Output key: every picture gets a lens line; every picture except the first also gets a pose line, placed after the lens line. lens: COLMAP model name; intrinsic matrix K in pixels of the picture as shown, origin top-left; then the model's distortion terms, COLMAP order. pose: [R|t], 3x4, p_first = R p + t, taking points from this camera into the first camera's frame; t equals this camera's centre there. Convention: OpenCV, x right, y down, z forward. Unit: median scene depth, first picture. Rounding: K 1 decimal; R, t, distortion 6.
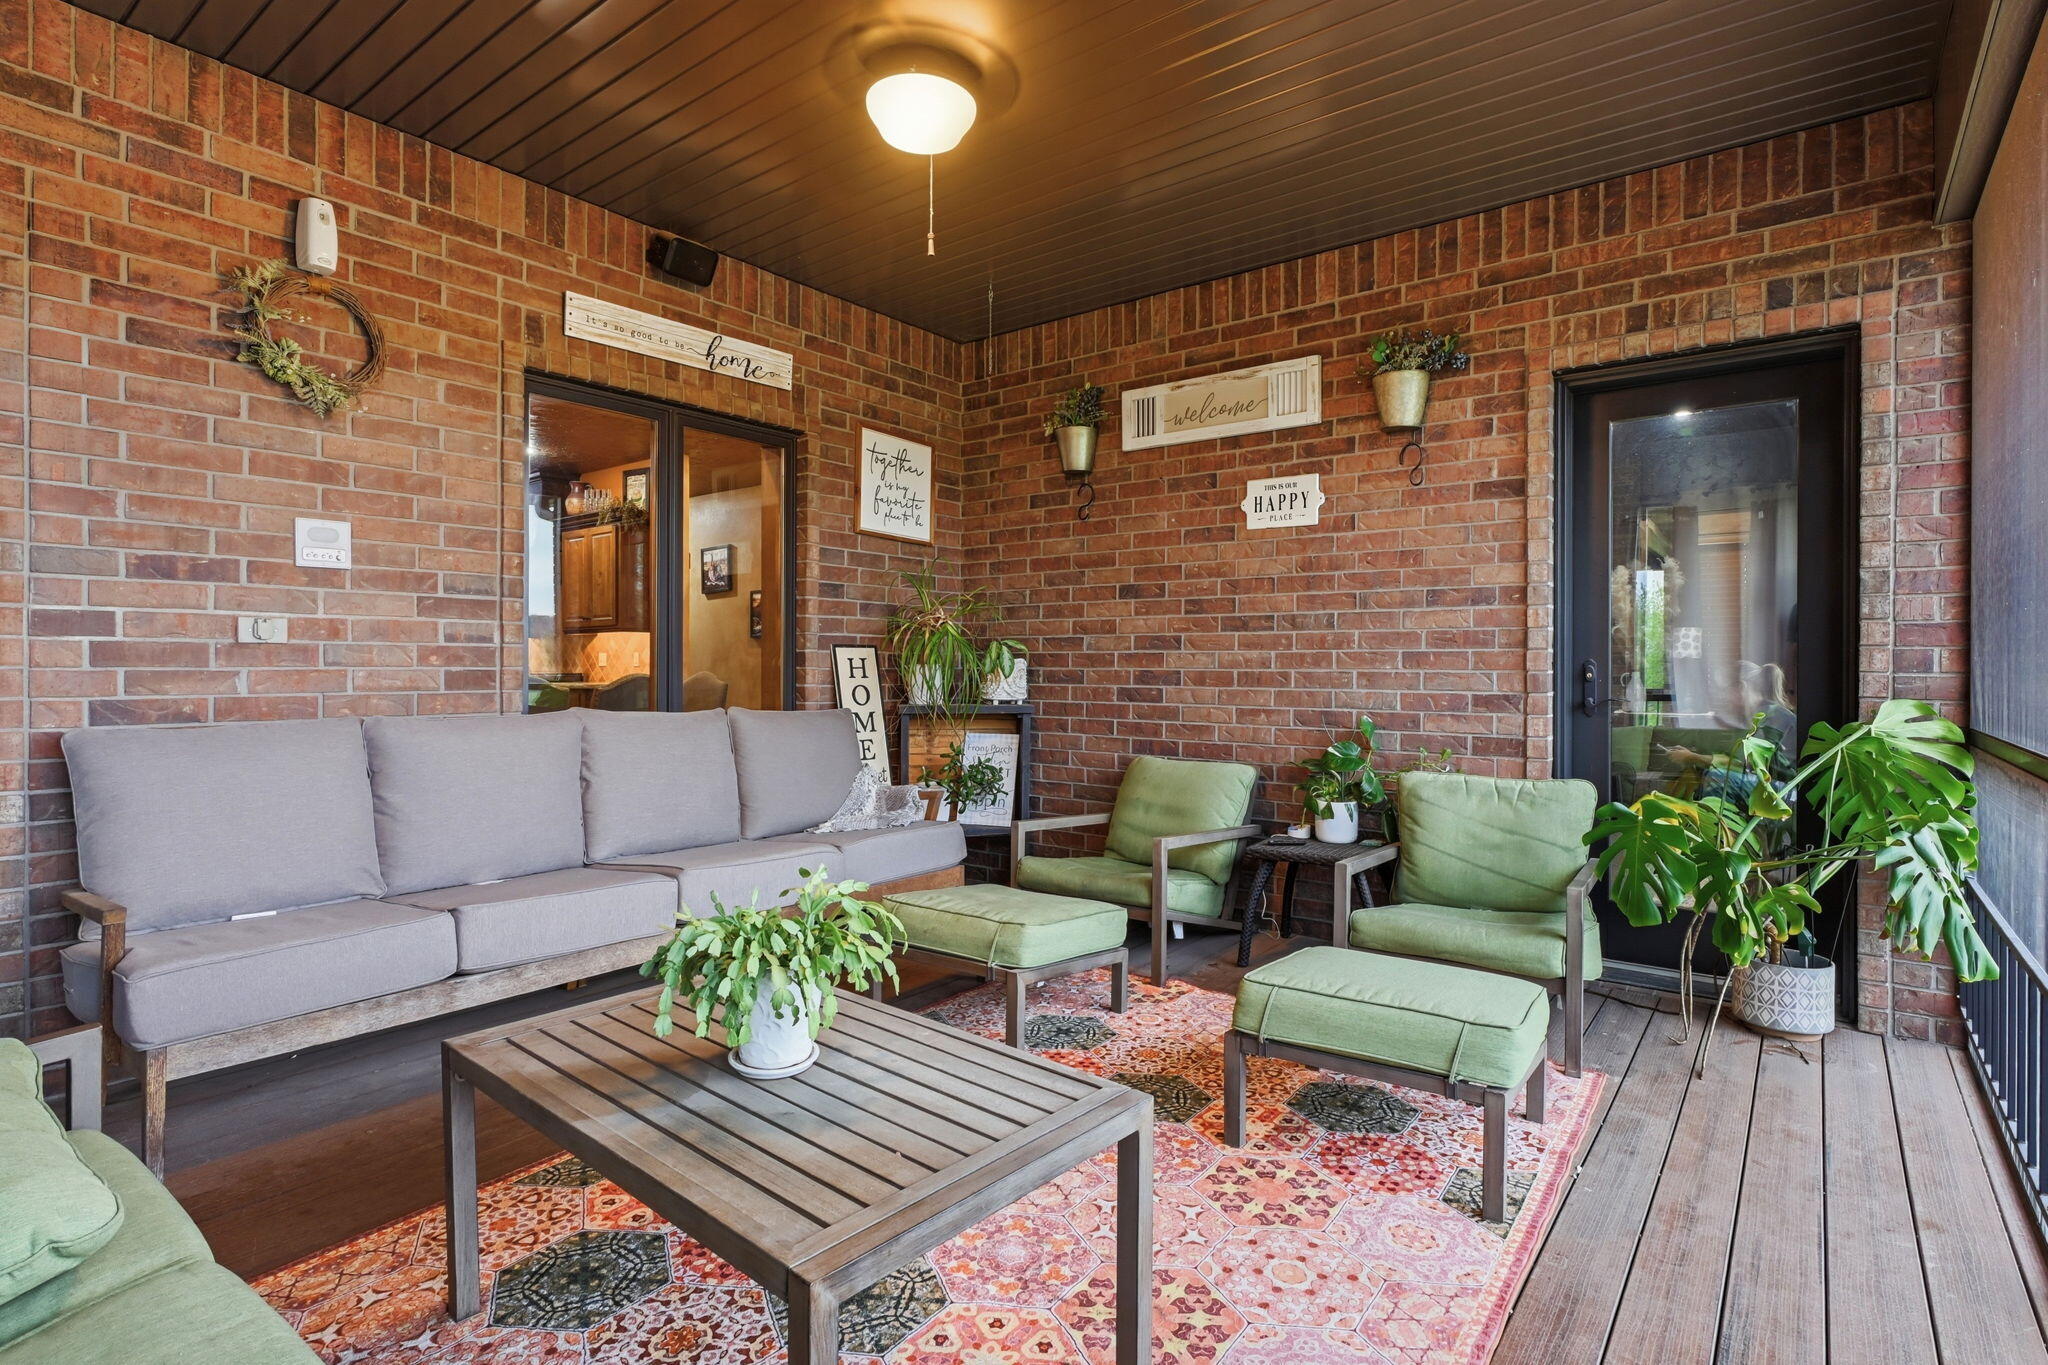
lens RADIAL K [[1002.1, 0, 1024.0], [0, 1002.1, 682.5], [0, 0, 1]] dist [0.001524, 0.000410]
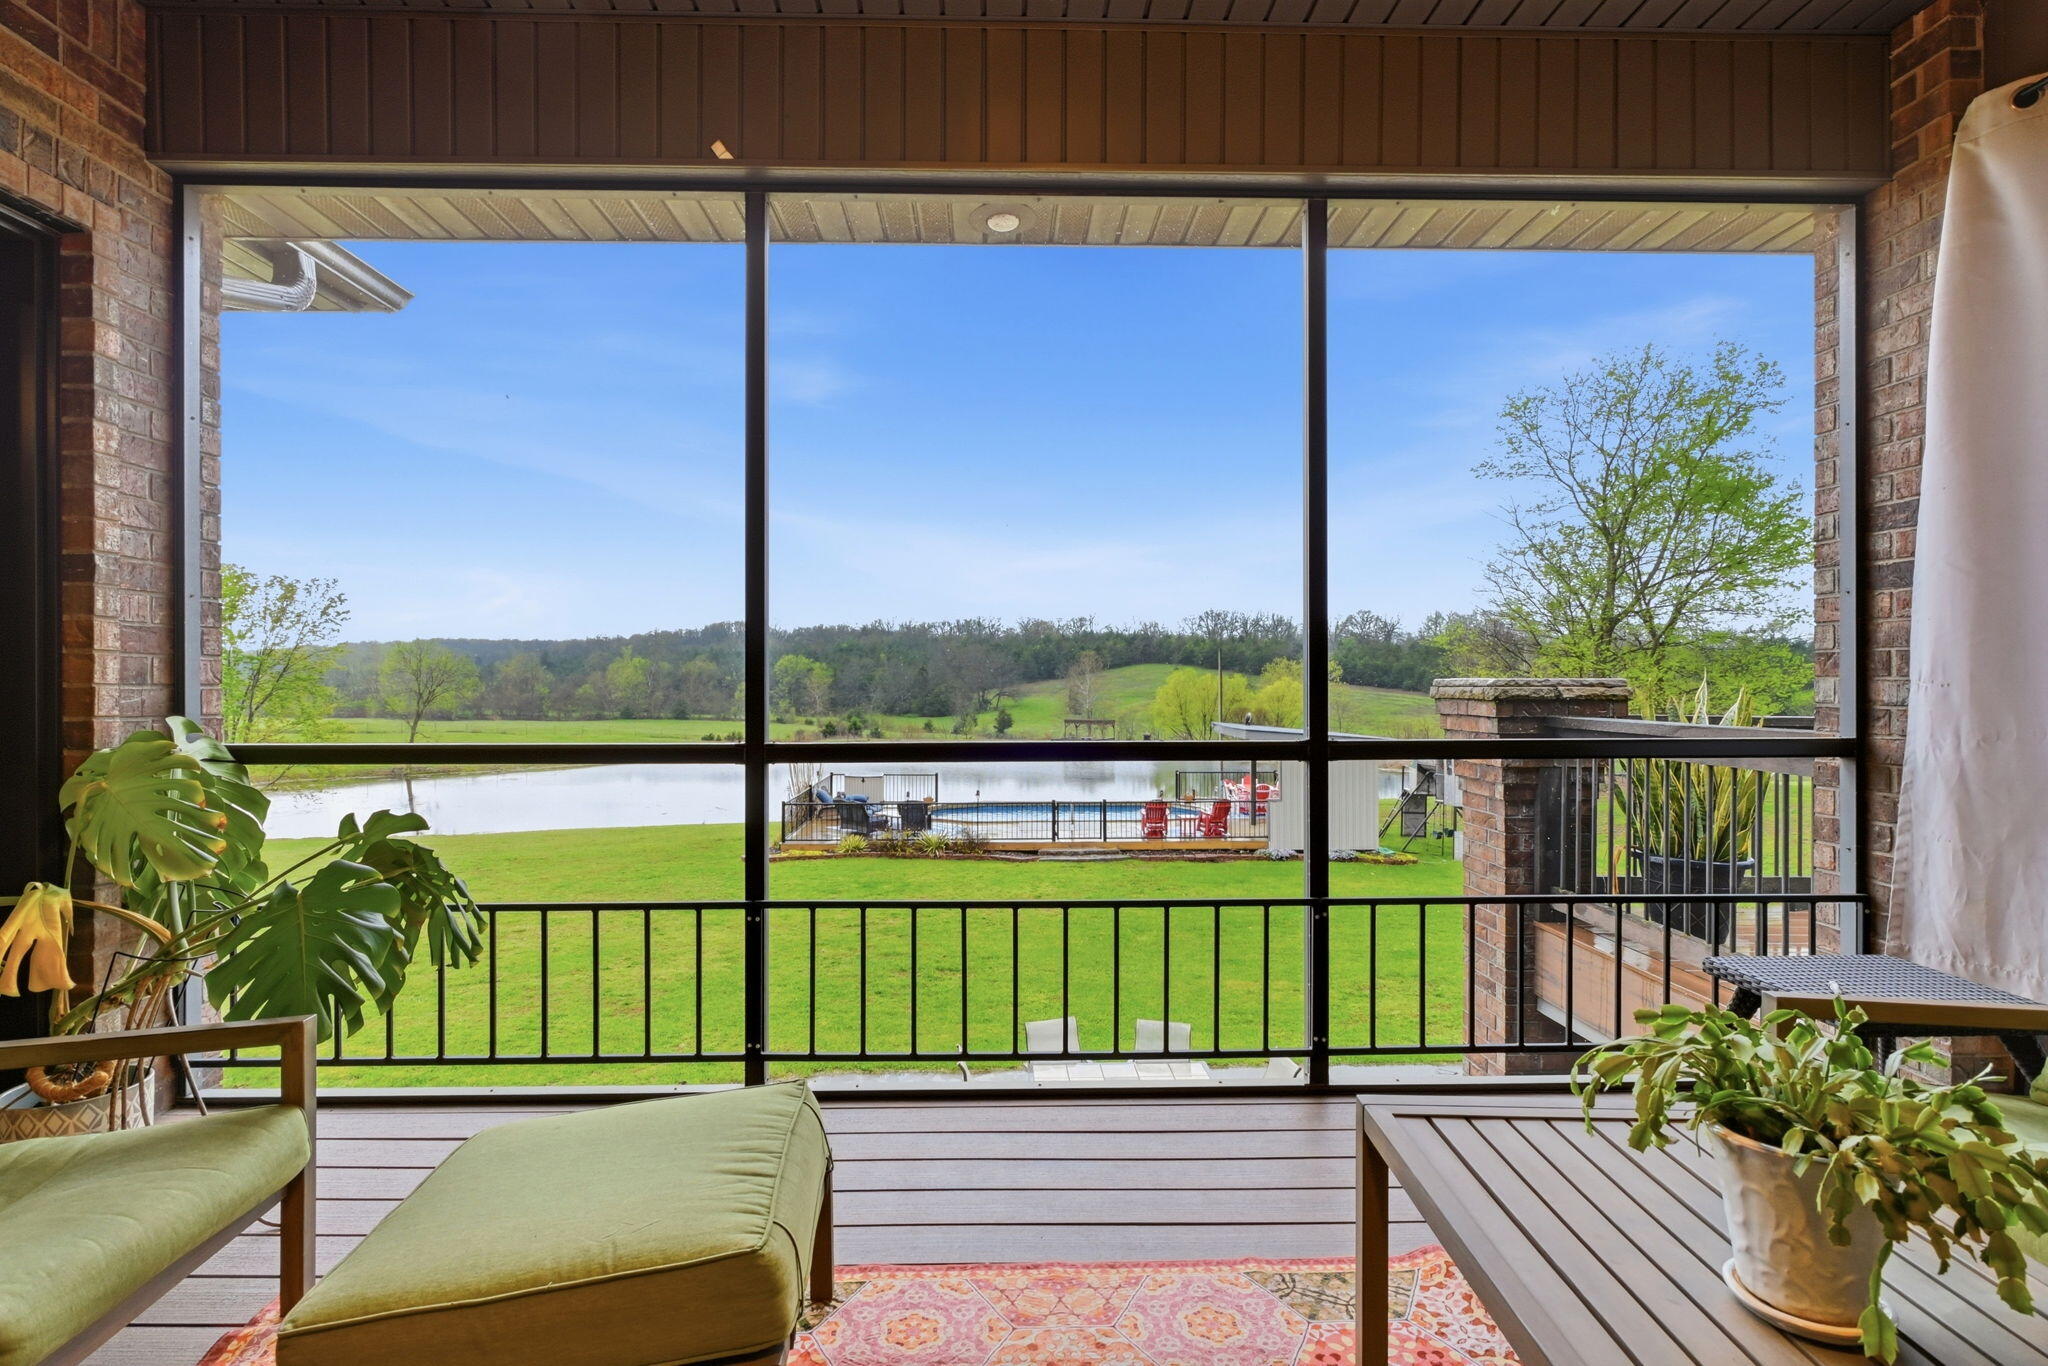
lens RADIAL K [[1002.1, 0, 1024.0], [0, 1002.1, 683.0], [0, 0, 1]] dist [0.001524, 0.000410]
pose [[-0.620534, -0.005020, 0.784163, -0.159734], [0.009707, 0.999854, 0.014083, -0.011600], [-0.784119, 0.016351, -0.620395, 0.675839]]
